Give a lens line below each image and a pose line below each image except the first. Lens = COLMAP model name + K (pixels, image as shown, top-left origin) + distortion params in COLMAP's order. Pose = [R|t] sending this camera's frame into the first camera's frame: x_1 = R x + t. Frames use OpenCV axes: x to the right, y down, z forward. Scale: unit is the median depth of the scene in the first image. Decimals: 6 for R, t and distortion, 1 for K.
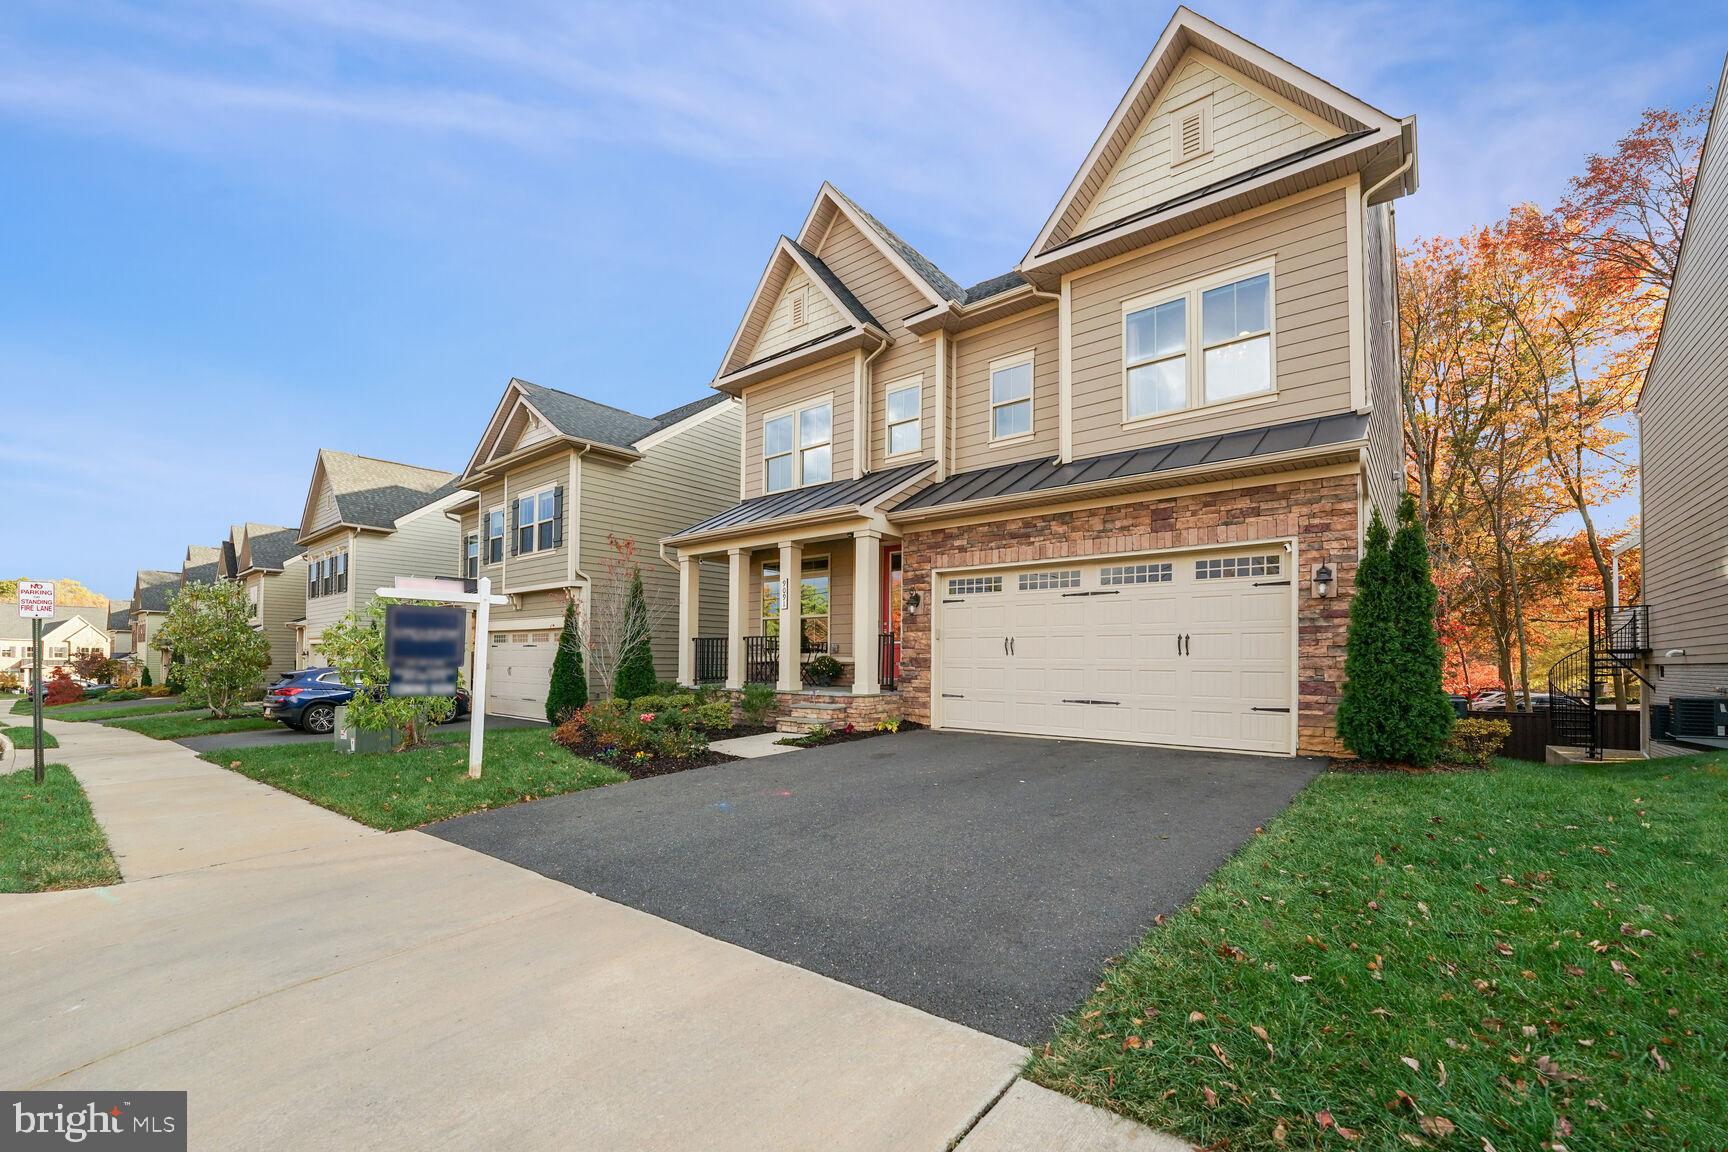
lens RADIAL K [[695.2, 0, 866.0], [0, 695.2, 620.0], [0, 0, 1]] dist [-0.002434, -0.000179]
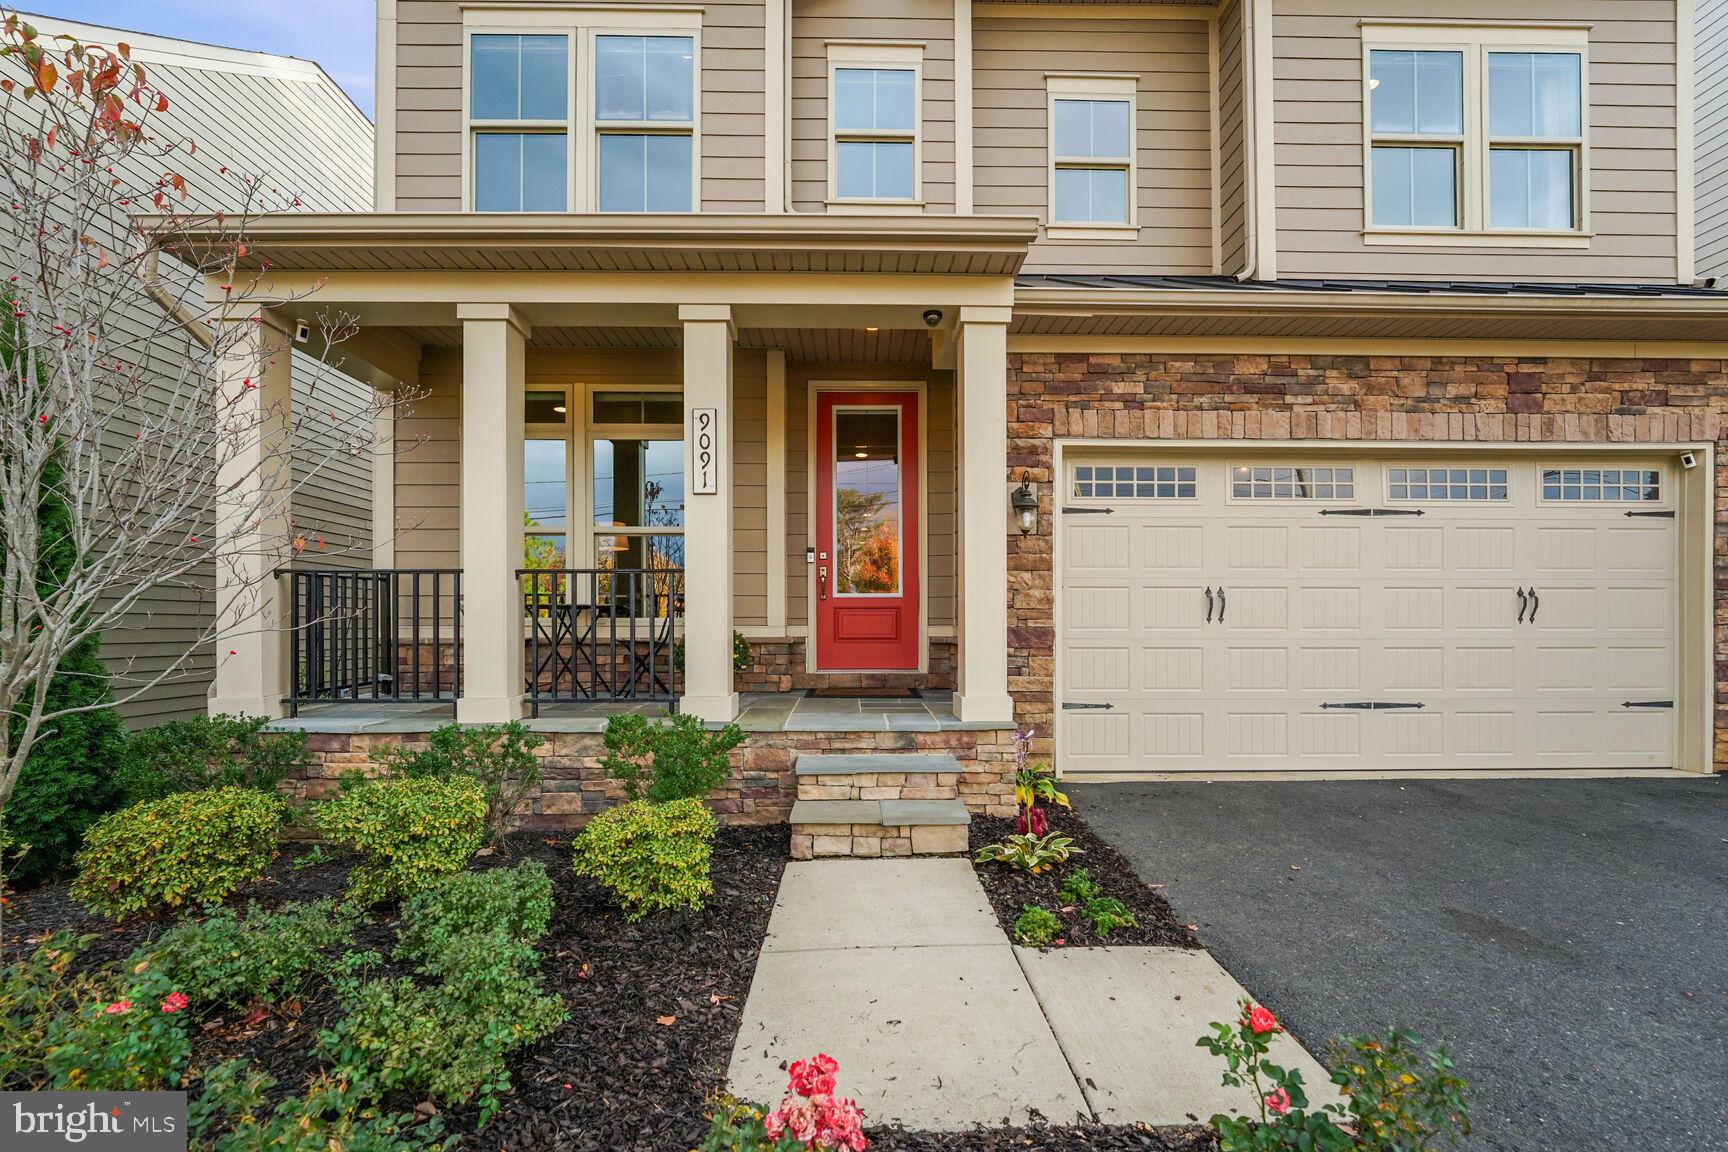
lens RADIAL K [[695.2, 0, 866.0], [0, 695.2, 620.0], [0, 0, 1]] dist [-0.002434, -0.000179]
pose [[0.765031, -0.001865, 0.643991, -0.334631], [-0.033275, 0.998546, 0.042421, 0.036890], [-0.643134, -0.053882, 0.763856, 0.792950]]
